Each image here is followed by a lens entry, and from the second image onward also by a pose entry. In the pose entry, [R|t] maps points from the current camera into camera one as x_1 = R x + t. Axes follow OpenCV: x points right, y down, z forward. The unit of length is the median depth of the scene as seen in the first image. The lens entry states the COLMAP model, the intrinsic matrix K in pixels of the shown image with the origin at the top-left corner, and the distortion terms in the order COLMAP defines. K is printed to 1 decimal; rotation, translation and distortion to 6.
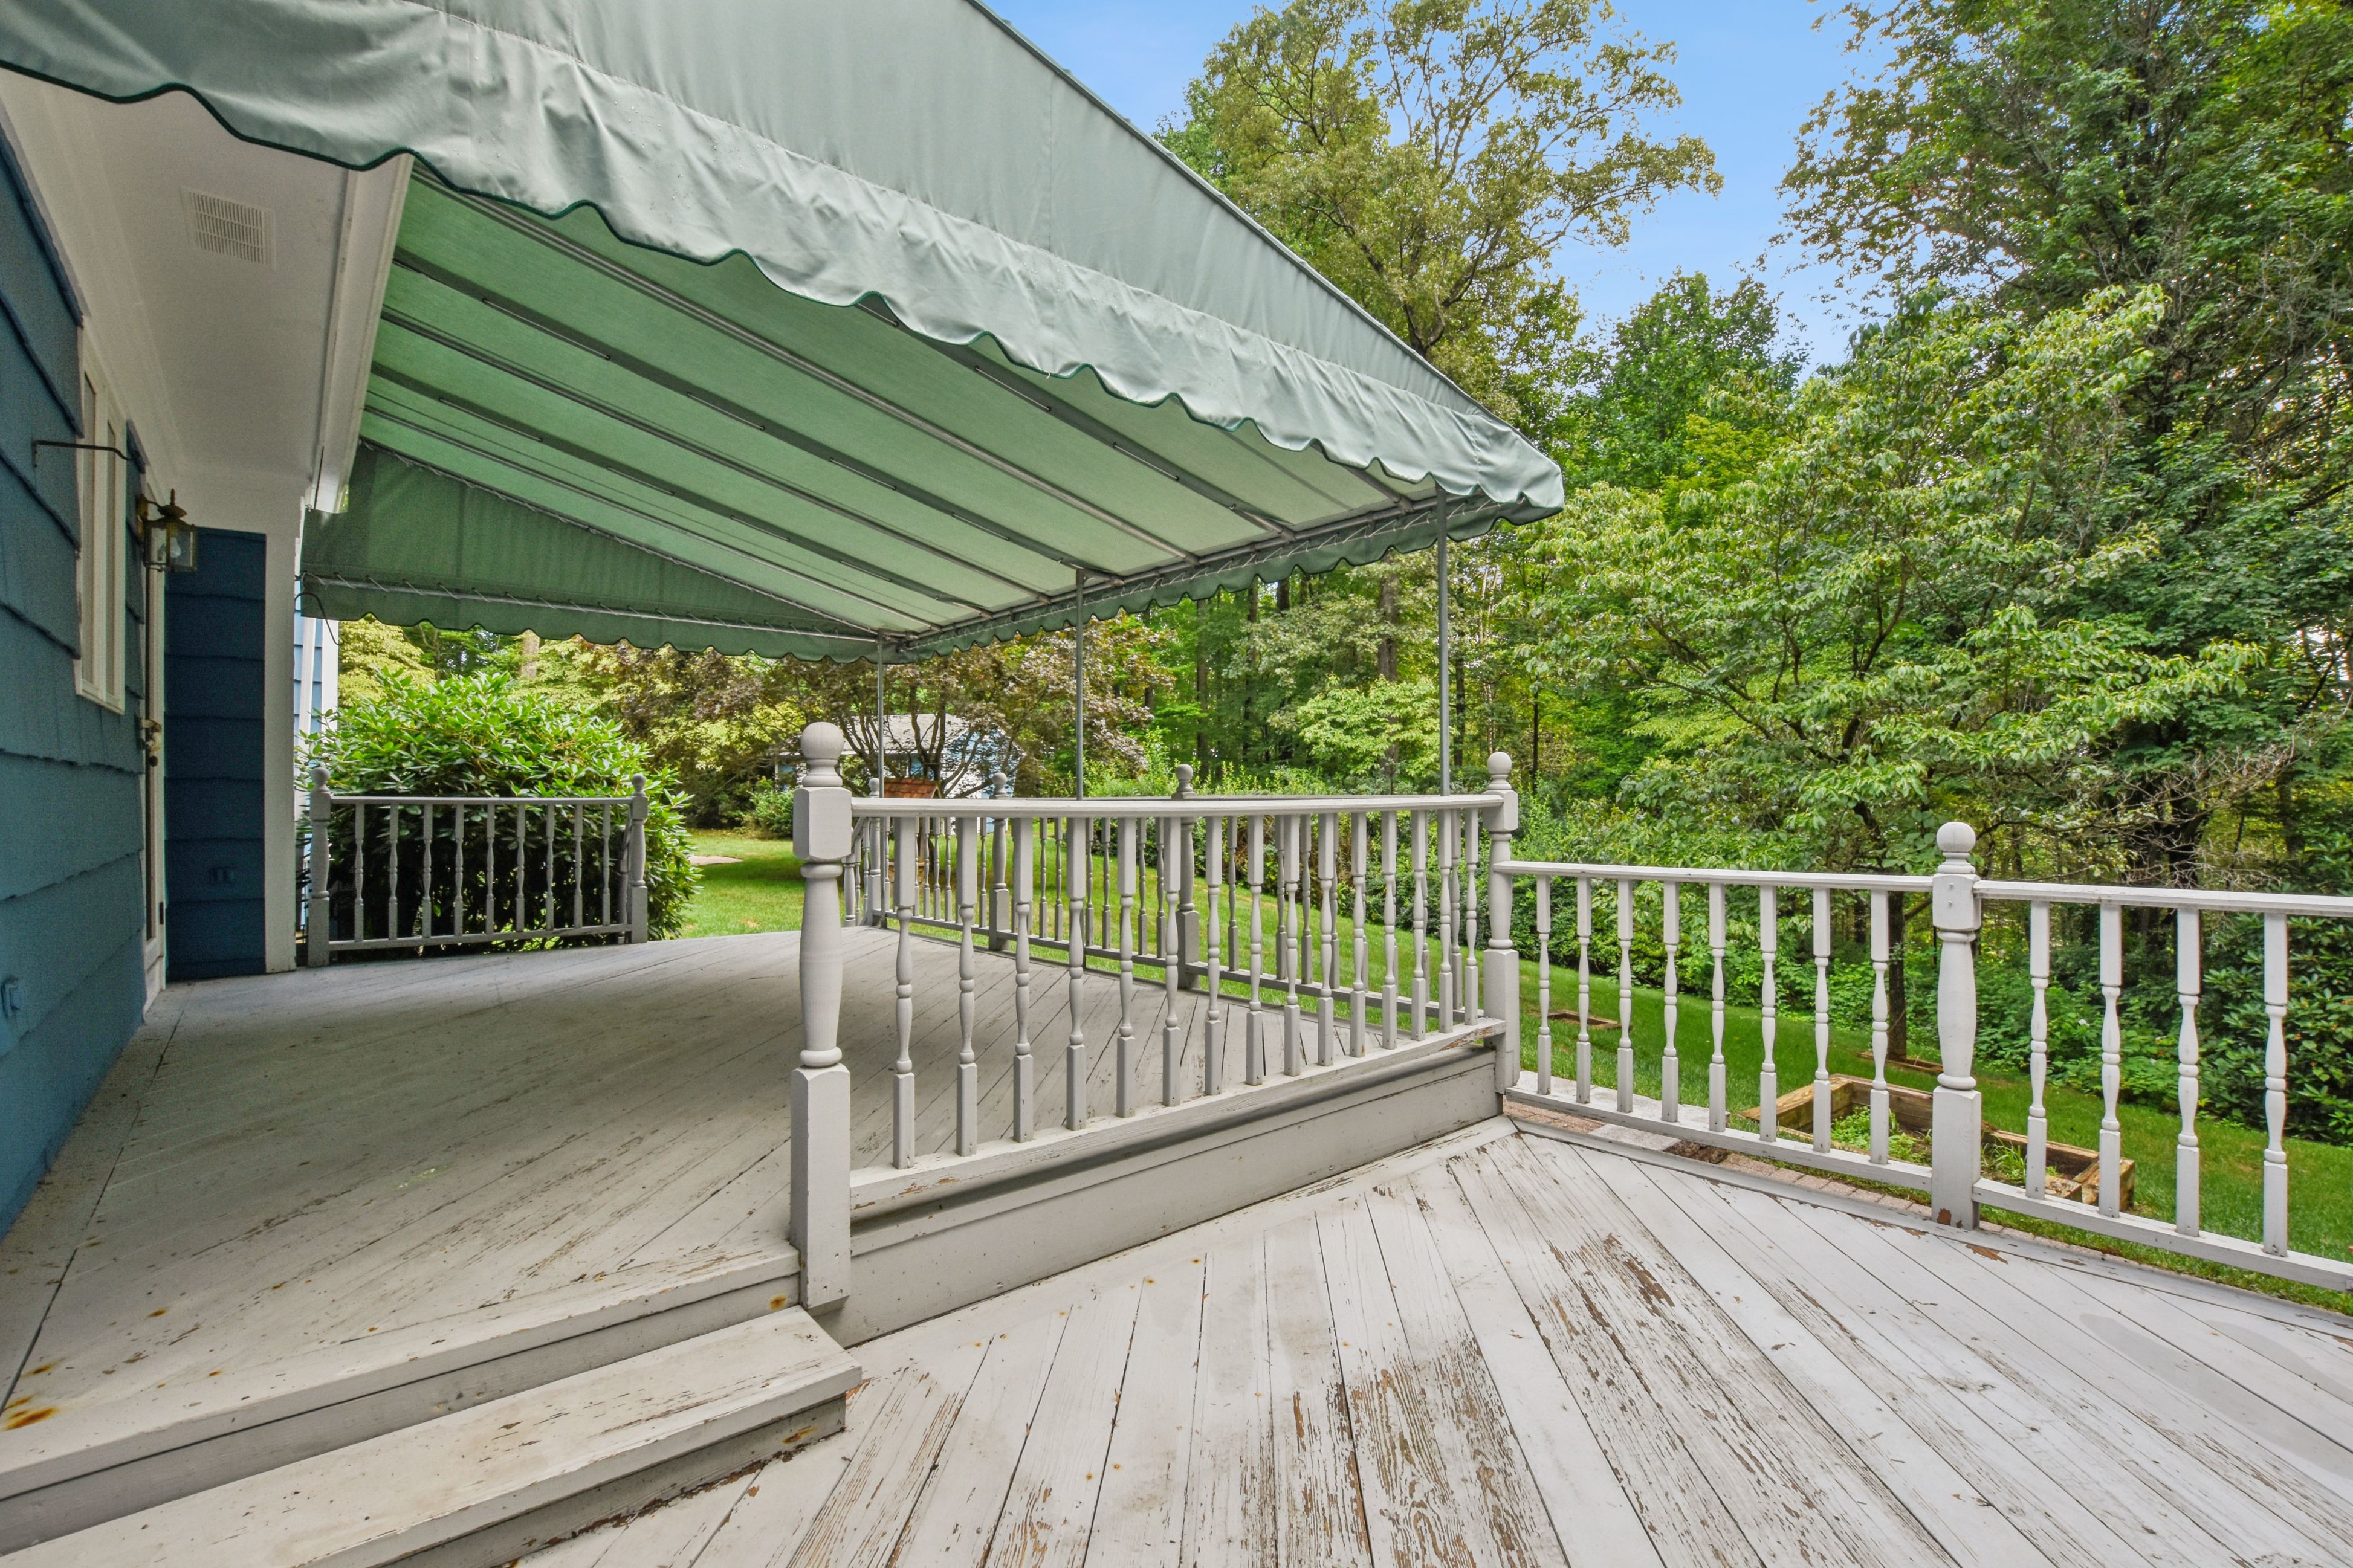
lens RADIAL K [[1049.9, 0, 1162.2], [0, 1049.9, 769.1], [0, 0, 1]] dist [0.015423, -0.012108]
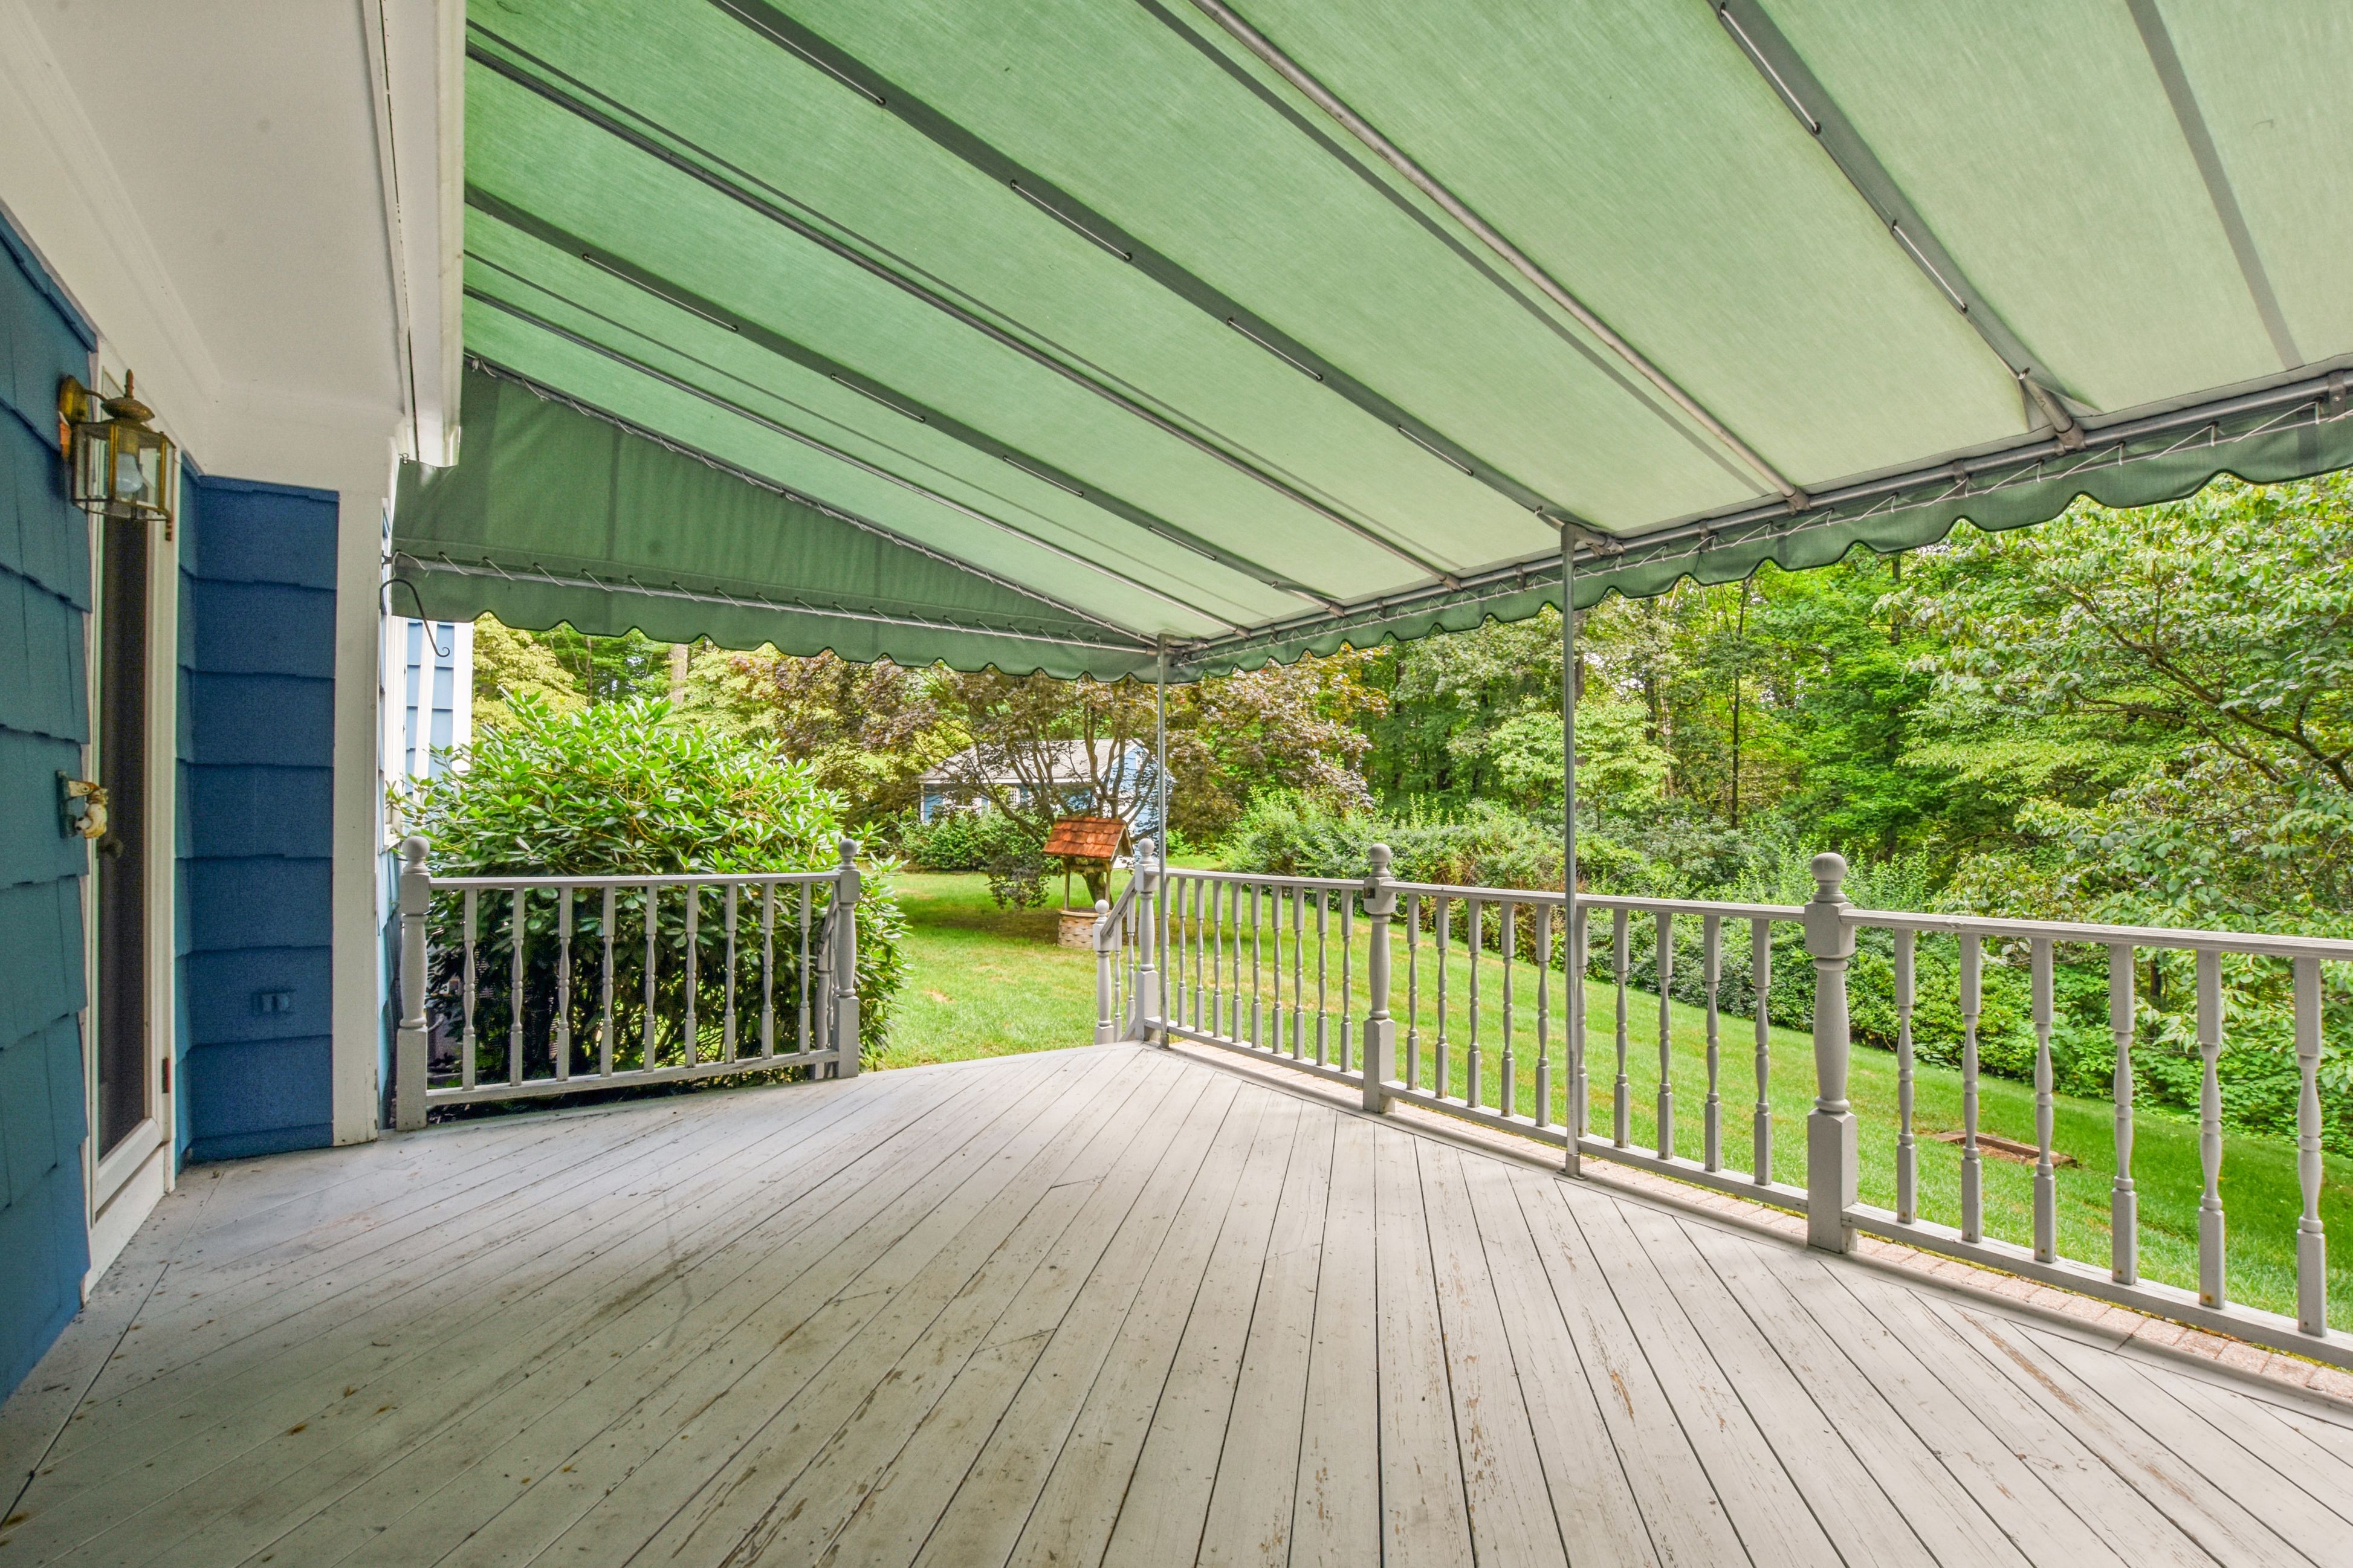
lens RADIAL K [[1049.9, 0, 1186.6], [0, 1049.9, 784.8], [0, 0, 1]] dist [0.015423, -0.012108]
pose [[0.996240, 0.002788, -0.086594, -0.201026], [-0.003418, 0.999969, -0.007122, -0.026469], [0.086572, 0.007392, 0.996218, 0.301365]]
